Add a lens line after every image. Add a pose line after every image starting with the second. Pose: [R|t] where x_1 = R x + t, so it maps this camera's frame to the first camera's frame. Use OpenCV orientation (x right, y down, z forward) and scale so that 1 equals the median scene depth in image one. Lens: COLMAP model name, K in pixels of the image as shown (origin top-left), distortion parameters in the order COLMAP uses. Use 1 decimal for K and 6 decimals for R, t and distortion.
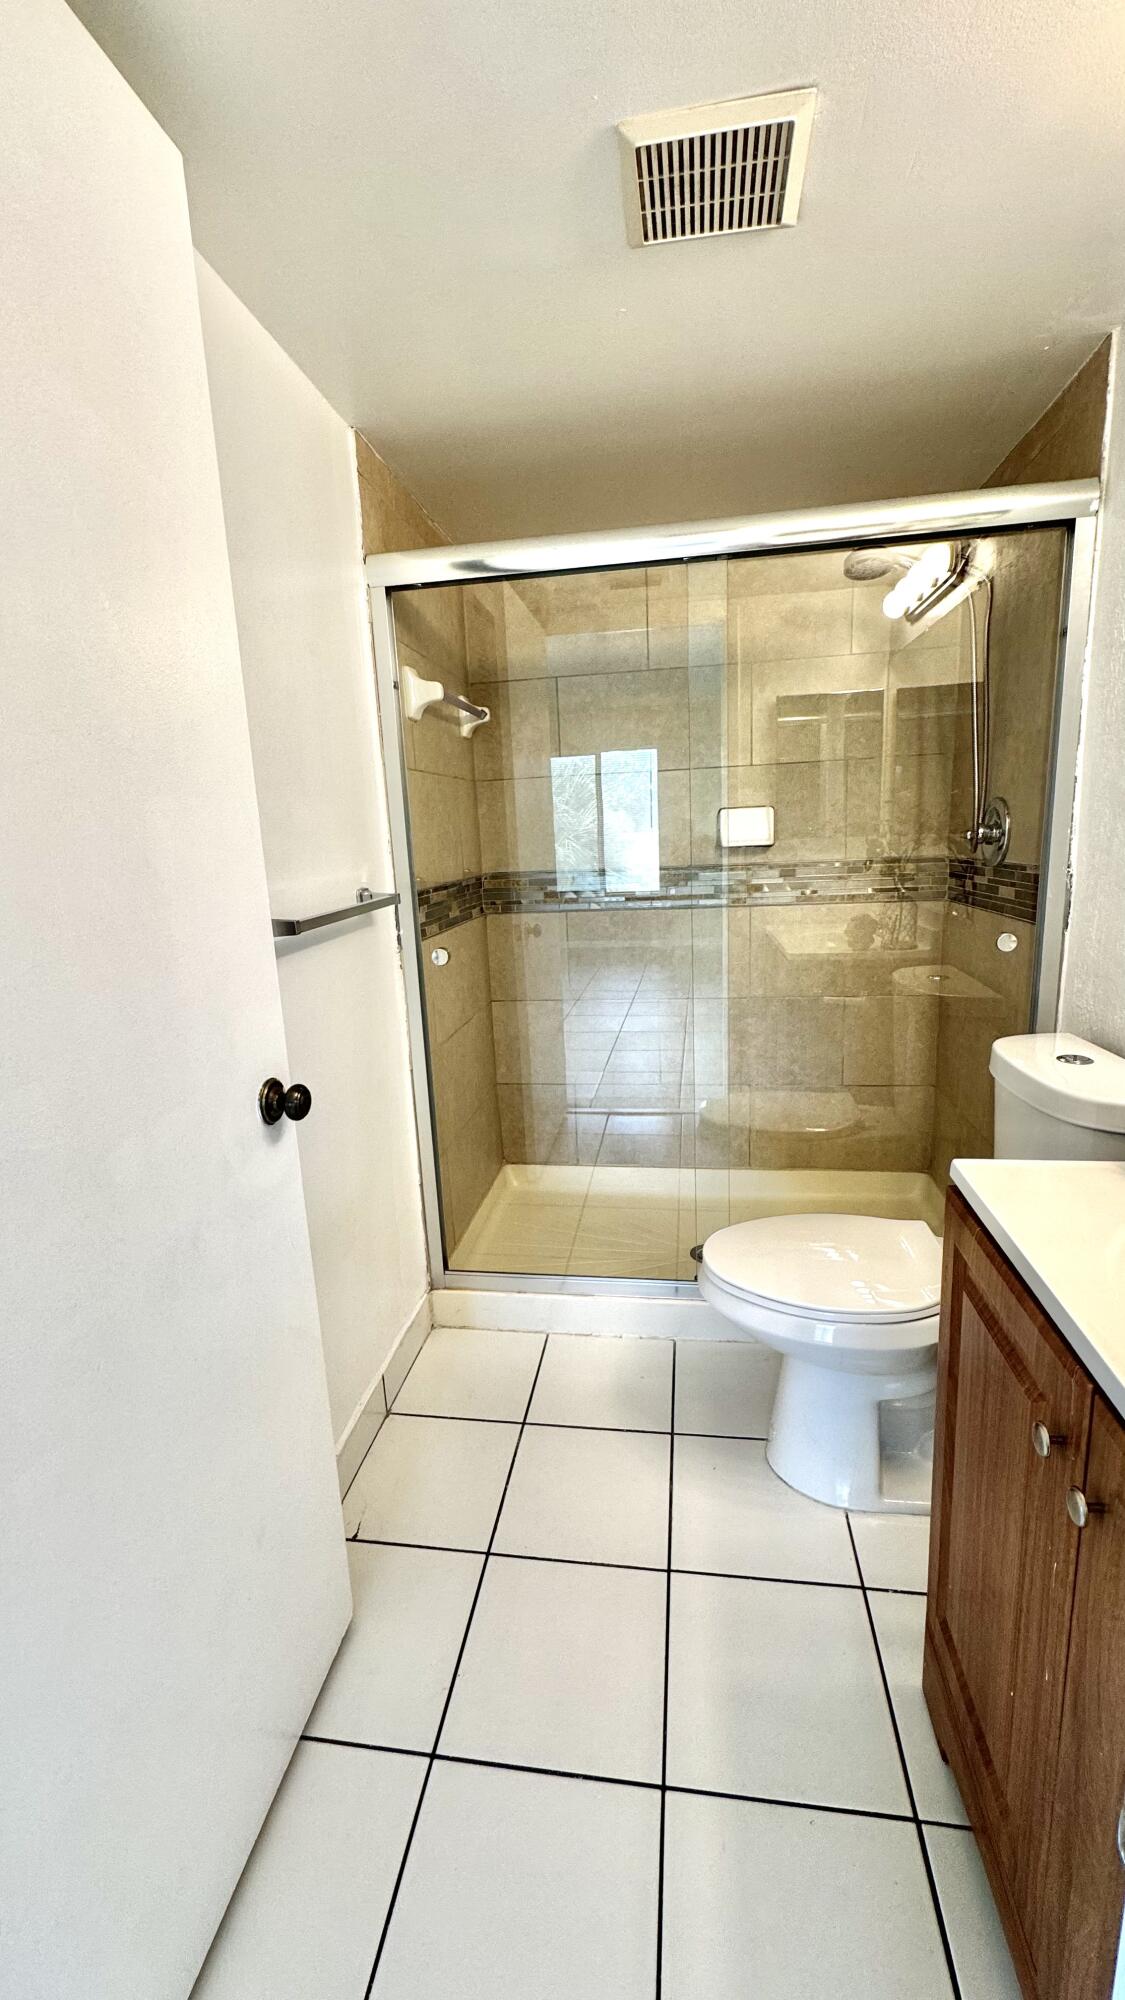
lens RADIAL K [[800.2, 0, 565.4], [0, 800.2, 996.4], [0, 0, 1]] dist [-0.000657, 0.000130]
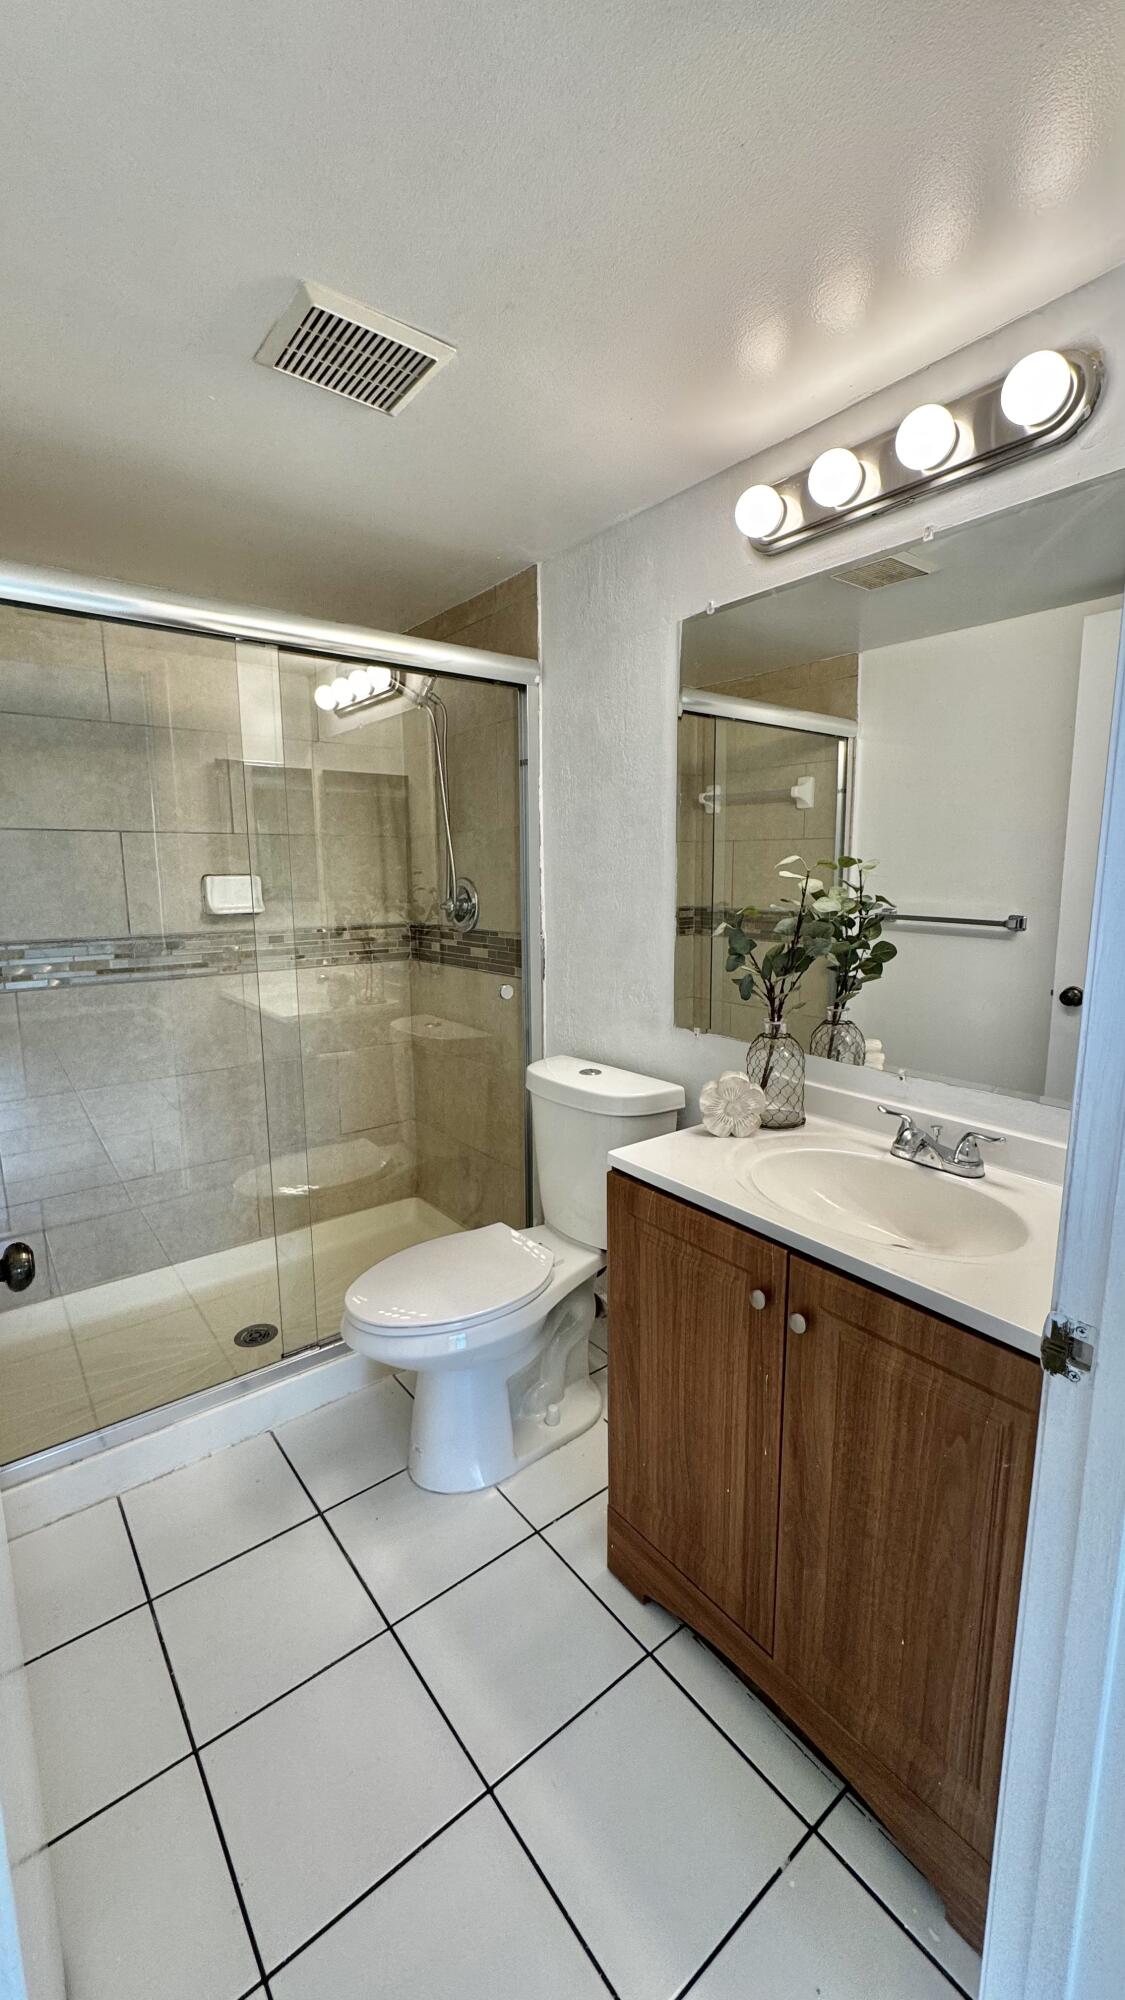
lens RADIAL K [[800.2, 0, 565.4], [0, 800.2, 996.4], [0, 0, 1]] dist [-0.000657, 0.000130]
pose [[0.684827, -0.073584, 0.724981, -0.279438], [0.122852, 0.992307, -0.015331, -0.025448], [-0.718275, 0.099564, 0.688599, 0.040012]]
